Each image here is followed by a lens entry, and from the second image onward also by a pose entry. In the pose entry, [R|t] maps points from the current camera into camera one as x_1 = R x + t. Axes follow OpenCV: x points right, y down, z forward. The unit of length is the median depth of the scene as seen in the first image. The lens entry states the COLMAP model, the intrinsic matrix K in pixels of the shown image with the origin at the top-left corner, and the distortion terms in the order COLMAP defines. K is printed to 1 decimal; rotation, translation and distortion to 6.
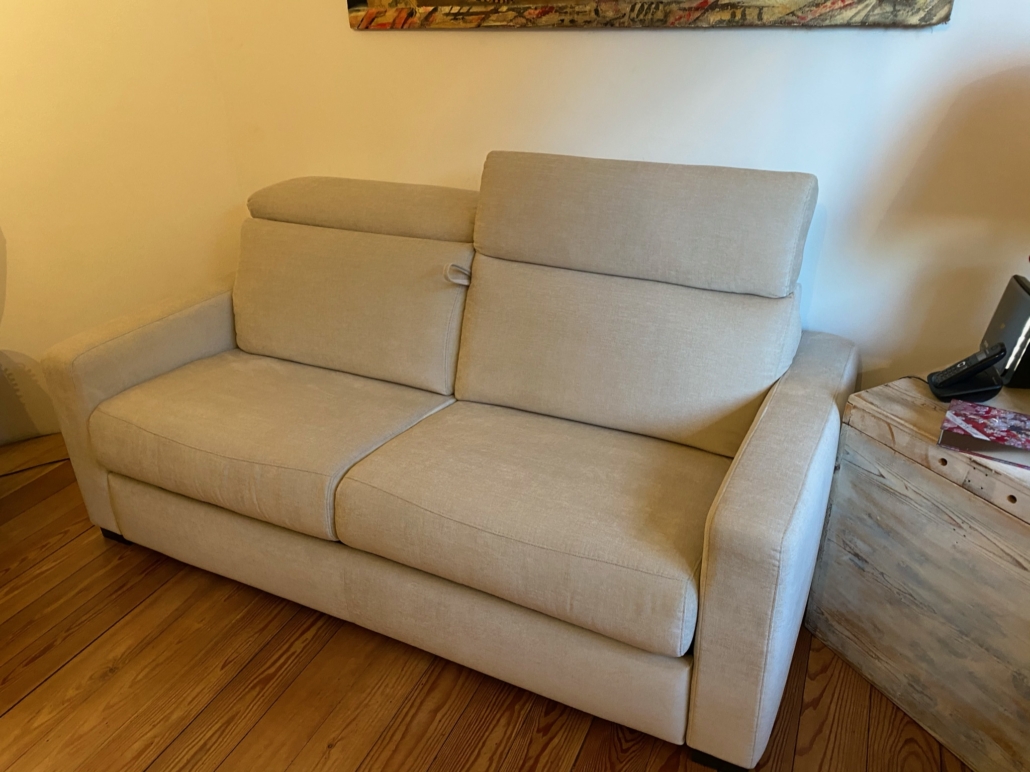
lens RADIAL K [[783.8, 0, 515.0], [0, 783.8, 386.0], [0, 0, 1]] dist [0.030780, -0.022394]
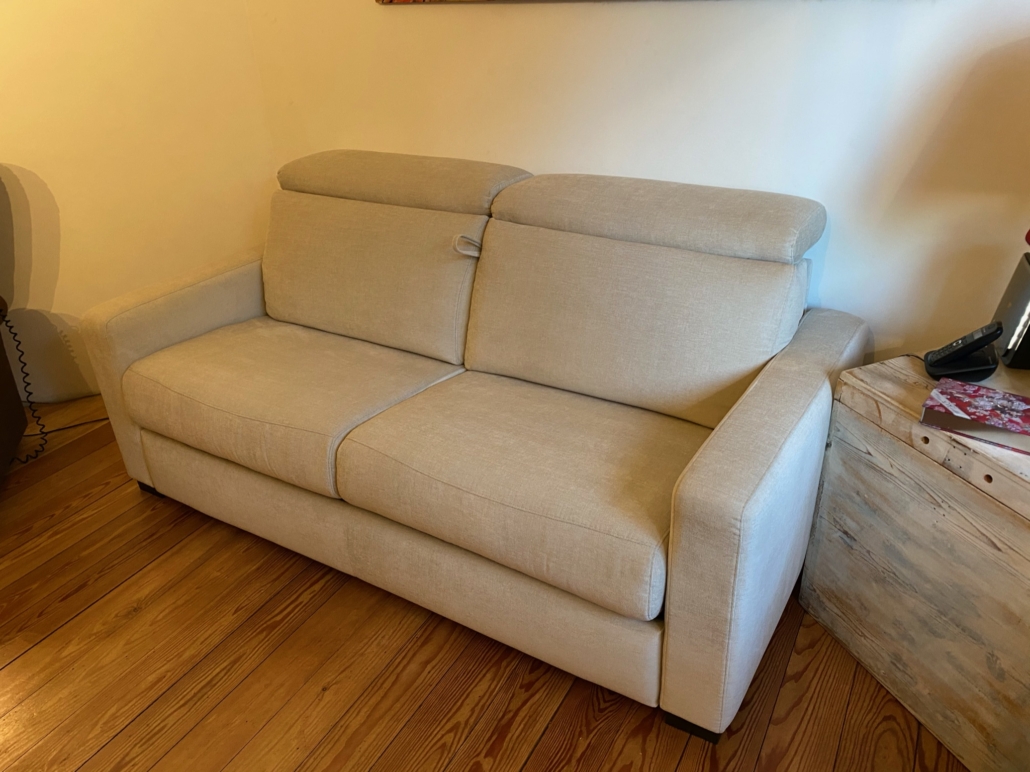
lens RADIAL K [[783.8, 0, 515.0], [0, 783.8, 386.0], [0, 0, 1]] dist [0.030780, -0.022394]
pose [[0.996163, 0.027159, -0.083200, 0.090755], [-0.024851, 0.999281, 0.028648, 0.010464], [0.083918, -0.026471, 0.996121, -0.023453]]
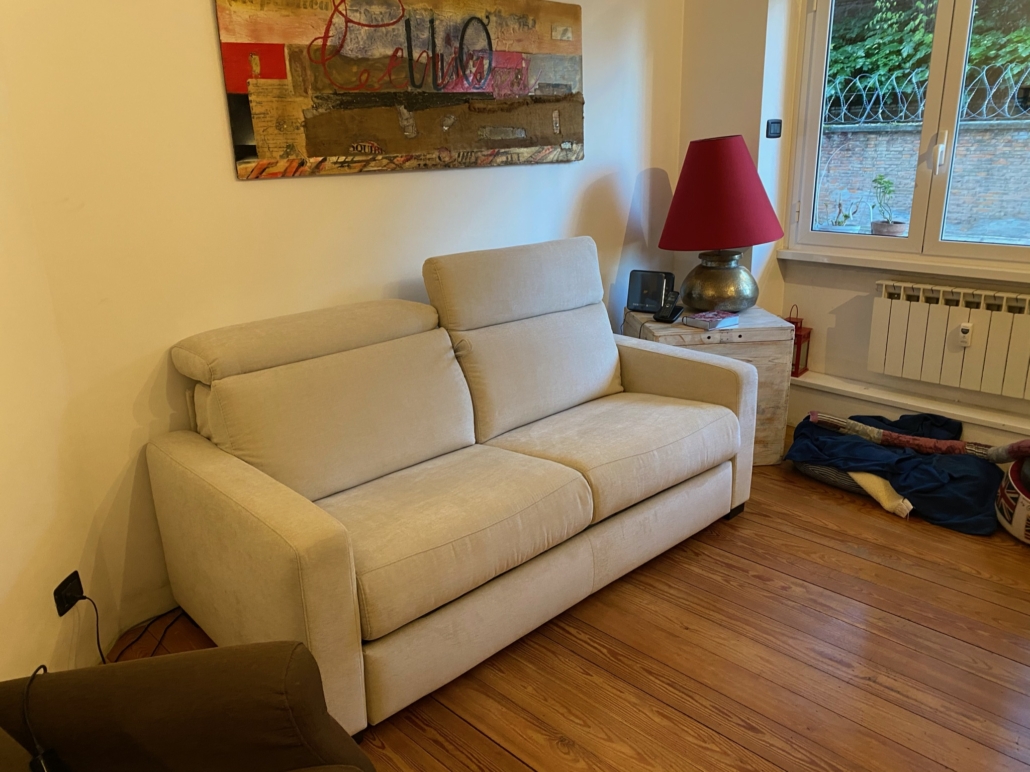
lens RADIAL K [[783.8, 0, 515.0], [0, 783.8, 386.0], [0, 0, 1]] dist [0.030780, -0.022394]
pose [[0.346004, -0.270970, 0.898252, -1.395224], [0.431753, 0.895979, 0.103975, -0.207299], [-0.832989, 0.351847, 0.427005, 0.454189]]
